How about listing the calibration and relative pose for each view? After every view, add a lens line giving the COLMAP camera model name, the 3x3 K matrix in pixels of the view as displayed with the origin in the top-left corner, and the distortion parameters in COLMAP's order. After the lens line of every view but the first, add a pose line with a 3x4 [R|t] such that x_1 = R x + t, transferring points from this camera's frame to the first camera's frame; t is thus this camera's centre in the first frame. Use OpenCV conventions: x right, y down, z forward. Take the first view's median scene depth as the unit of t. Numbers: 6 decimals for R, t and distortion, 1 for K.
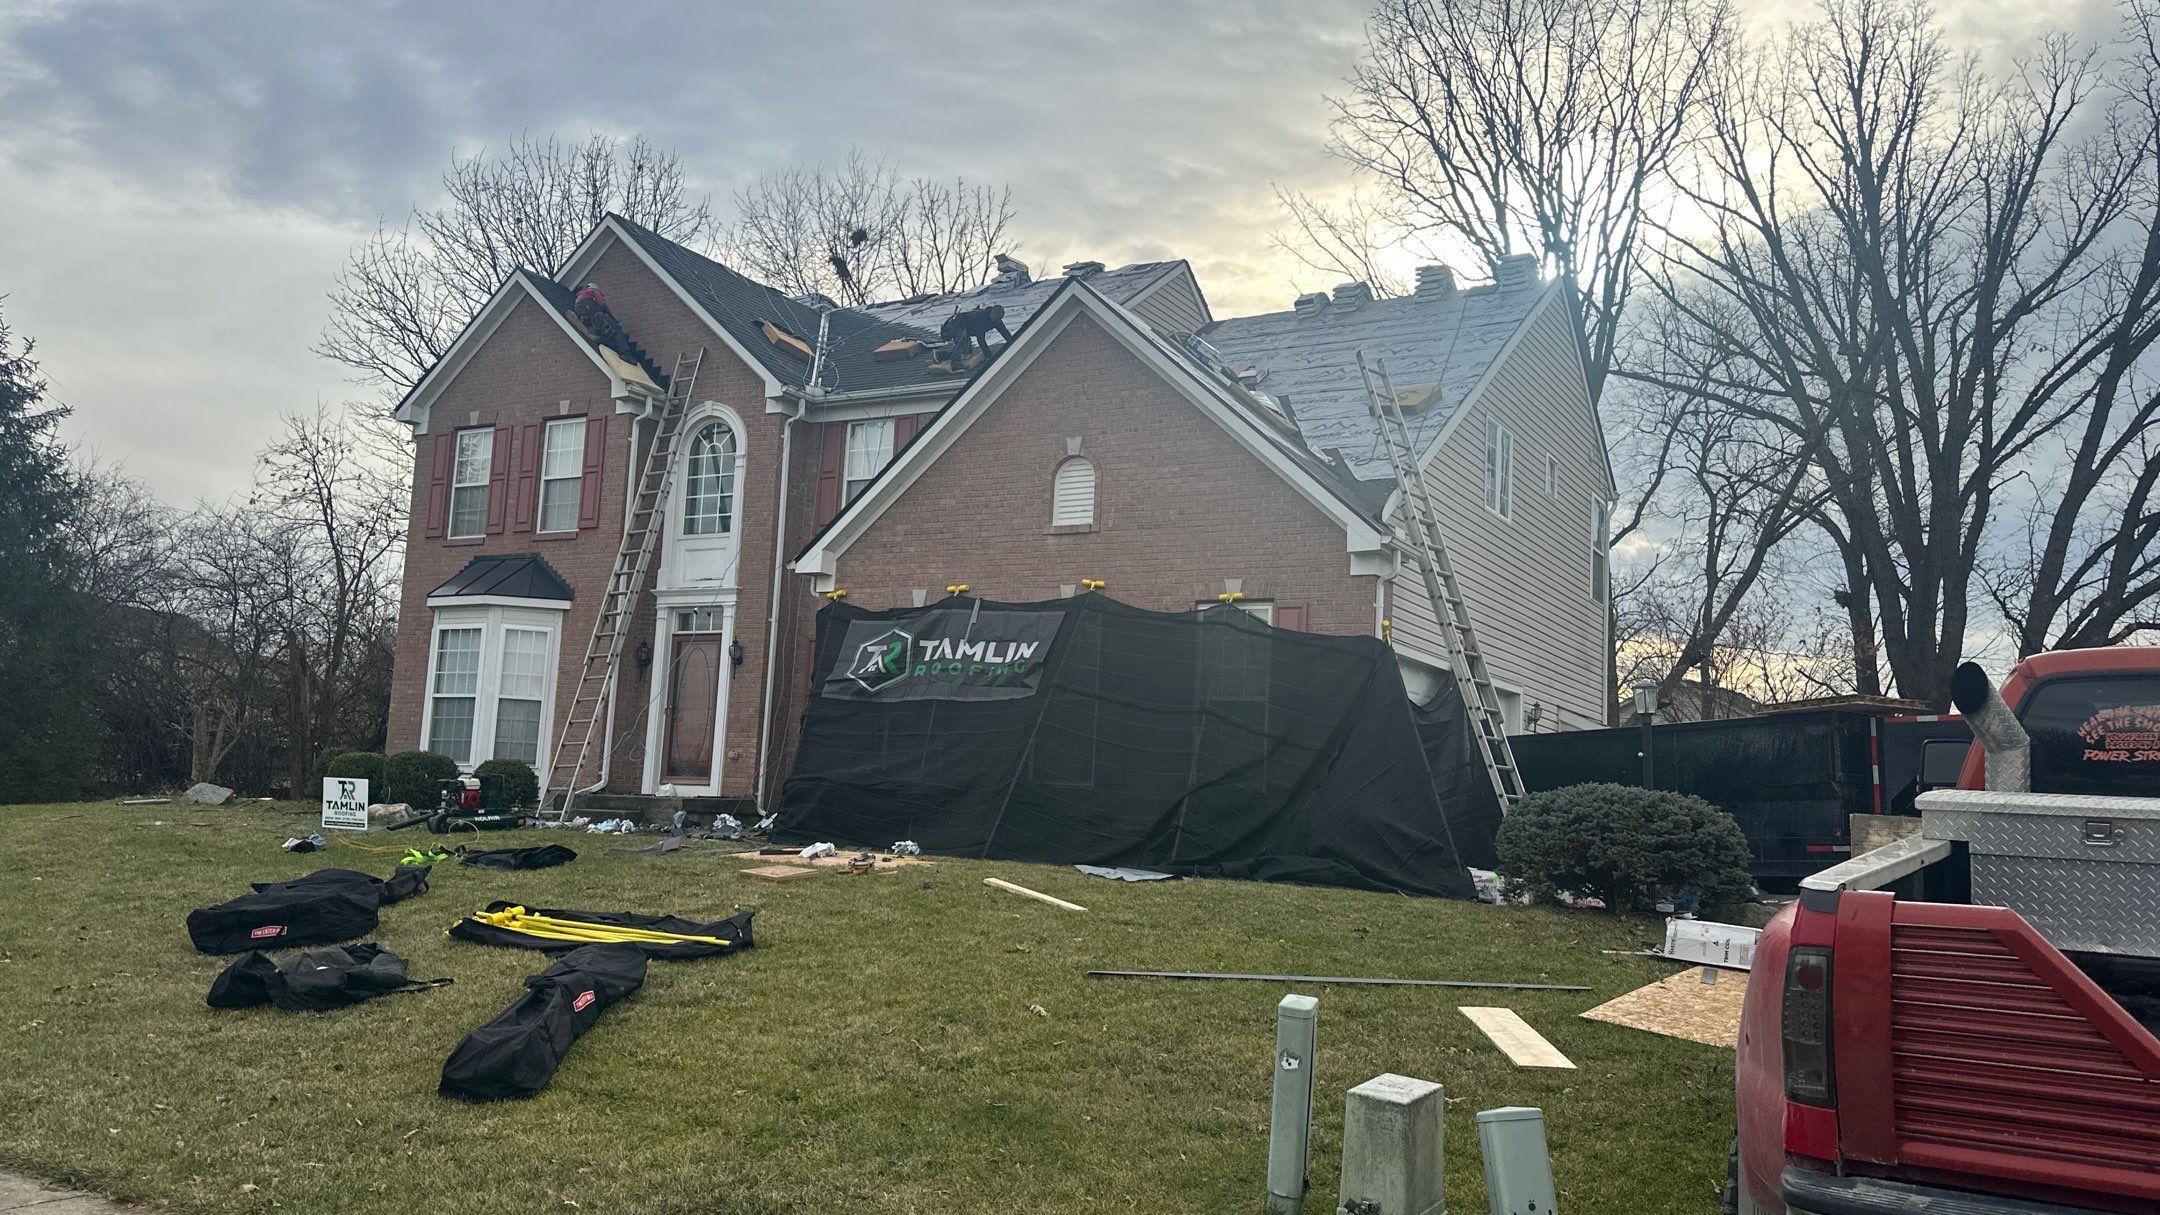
lens RADIAL K [[1633.6, 0, 1102.1], [0, 1633.6, 610.1], [0, 0, 1]] dist [0.075239, -0.045132]
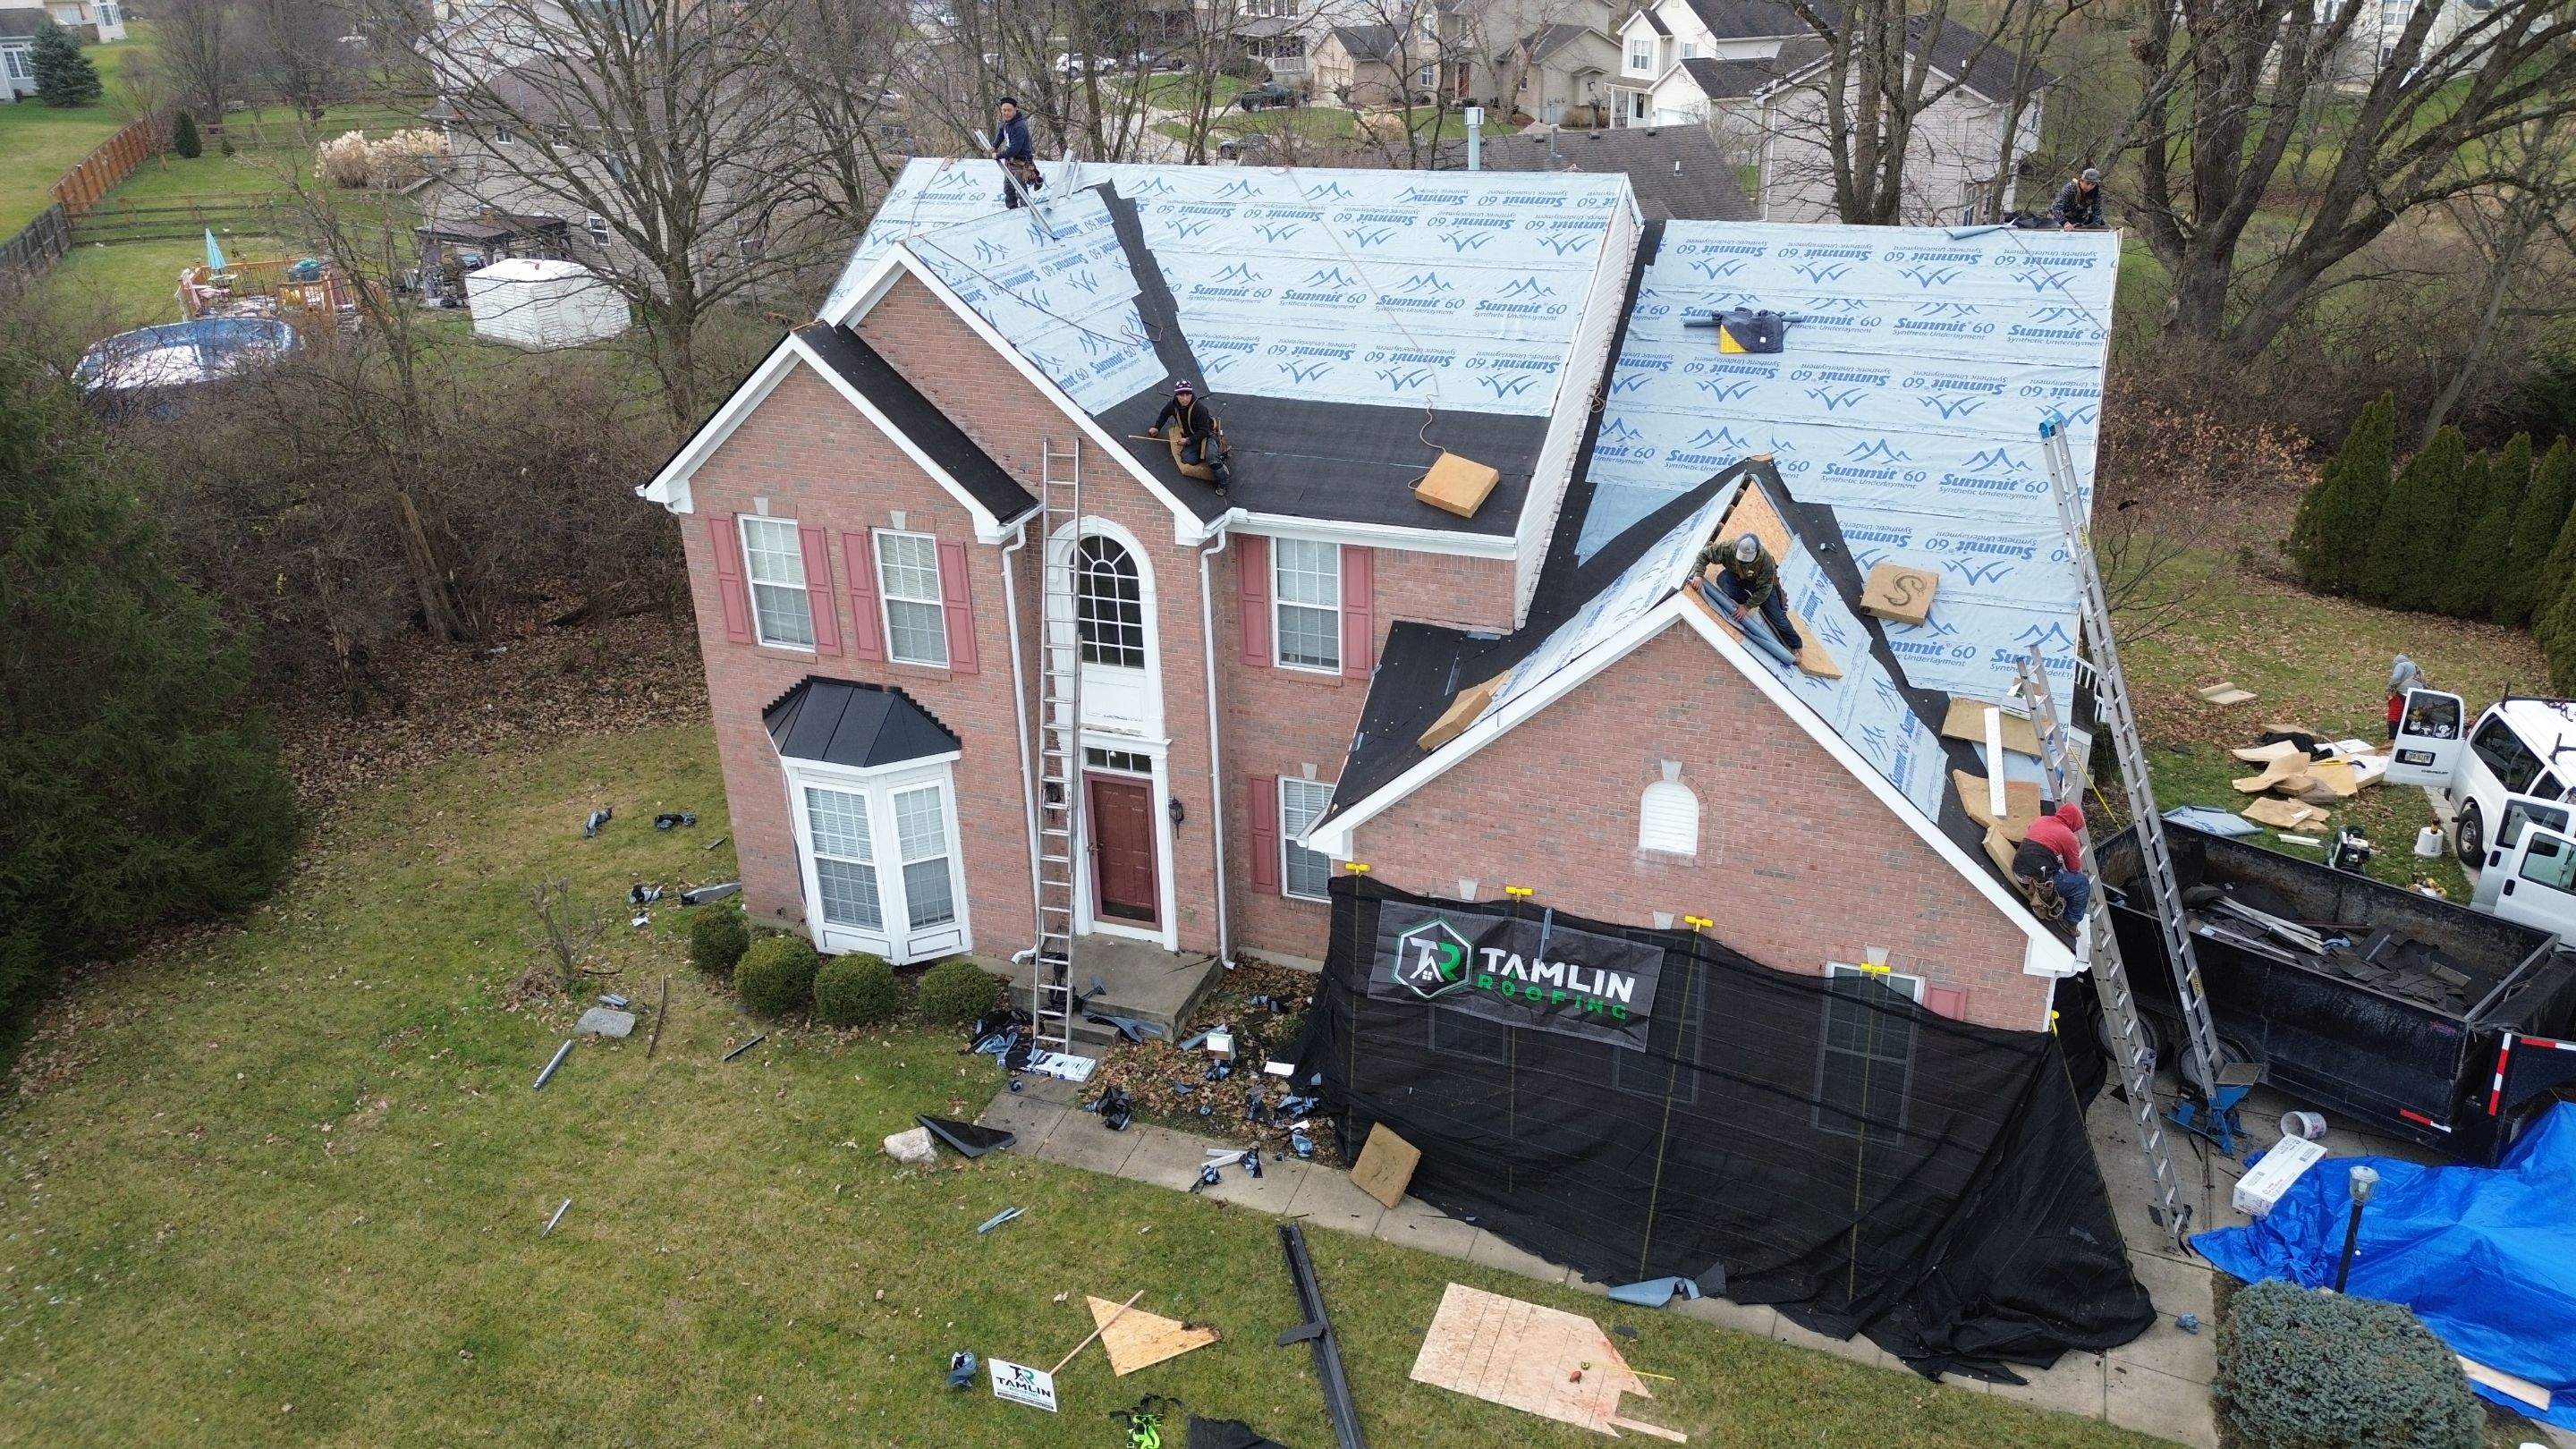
lens RADIAL K [[1811.3, 0, 1293.2], [0, 1811.3, 714.9], [0, 0, 1]] dist [0.081048, -0.082698]
pose [[0.988865, -0.118731, 0.089721, -0.283641], [0.055710, 0.854391, 0.516635, -0.604688], [-0.137998, -0.505884, 0.851492, 0.222681]]
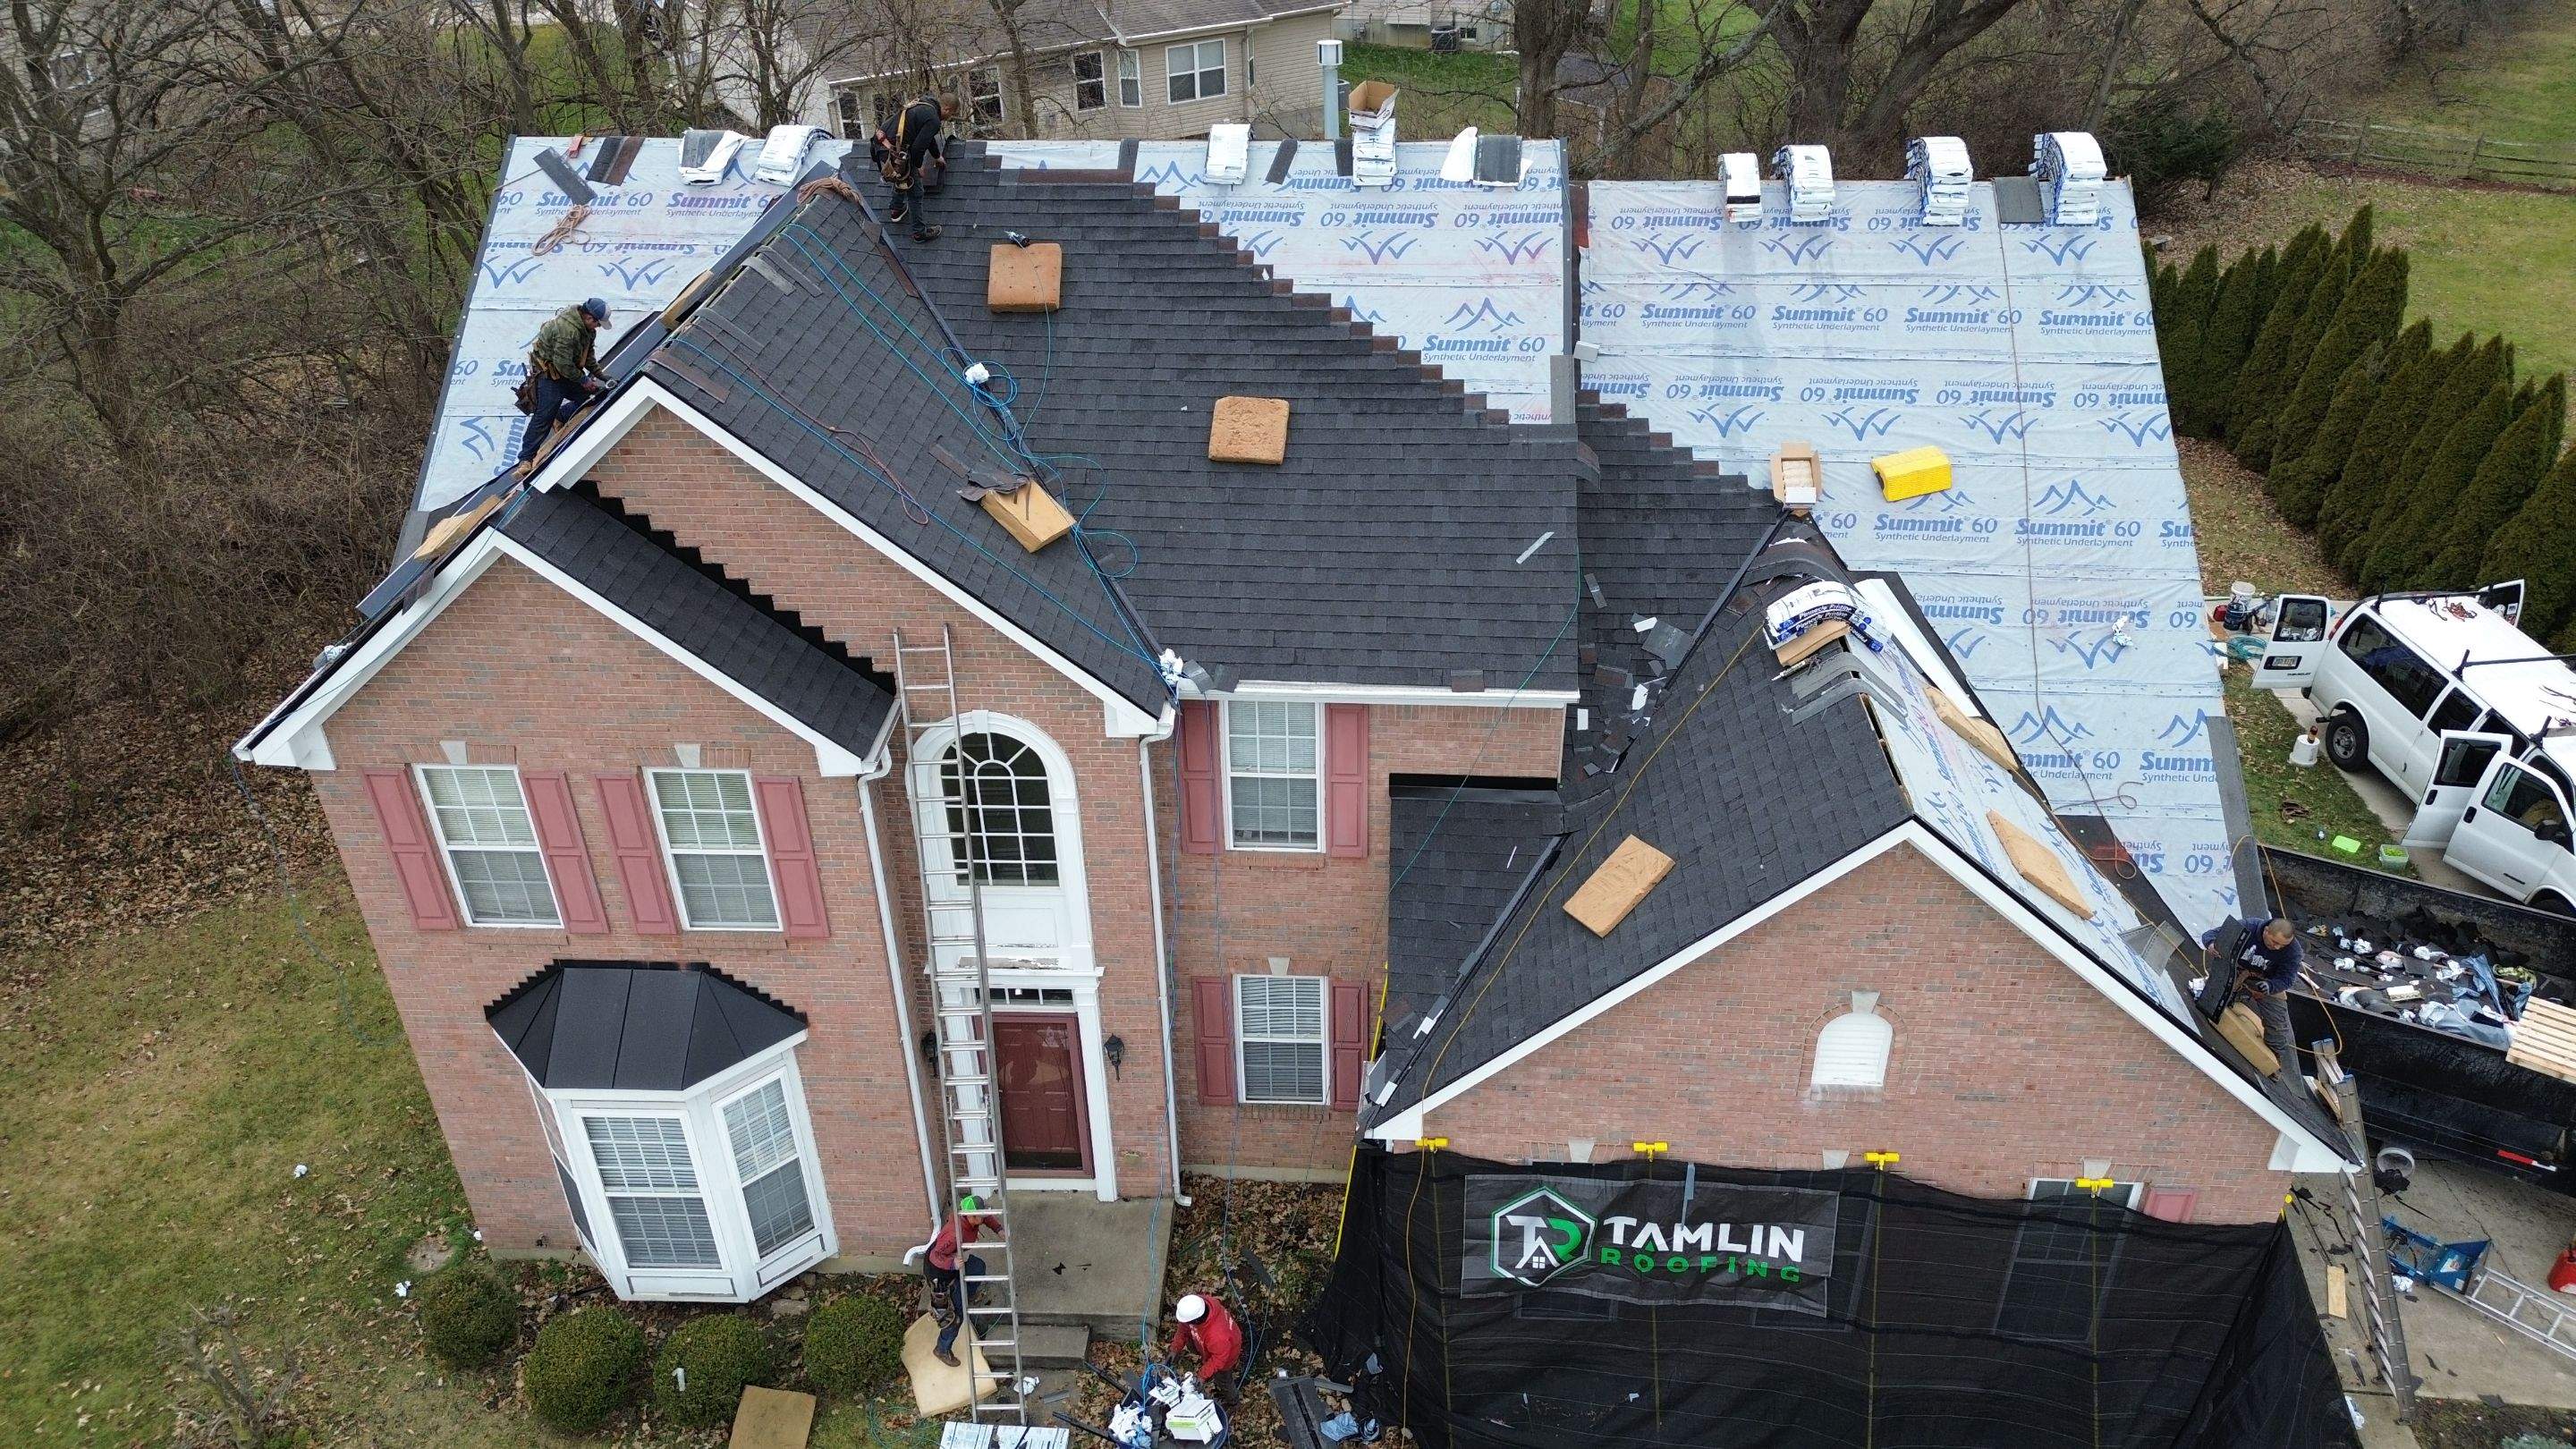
lens RADIAL K [[1811.3, 0, 1295.3], [0, 1811.3, 713.9], [0, 0, 1]] dist [0.081048, -0.082698]
pose [[0.900571, -0.282955, 0.330013, -0.424657], [0.003644, 0.764046, 0.645152, -0.650606], [-0.434693, -0.579802, 0.689109, 0.628571]]
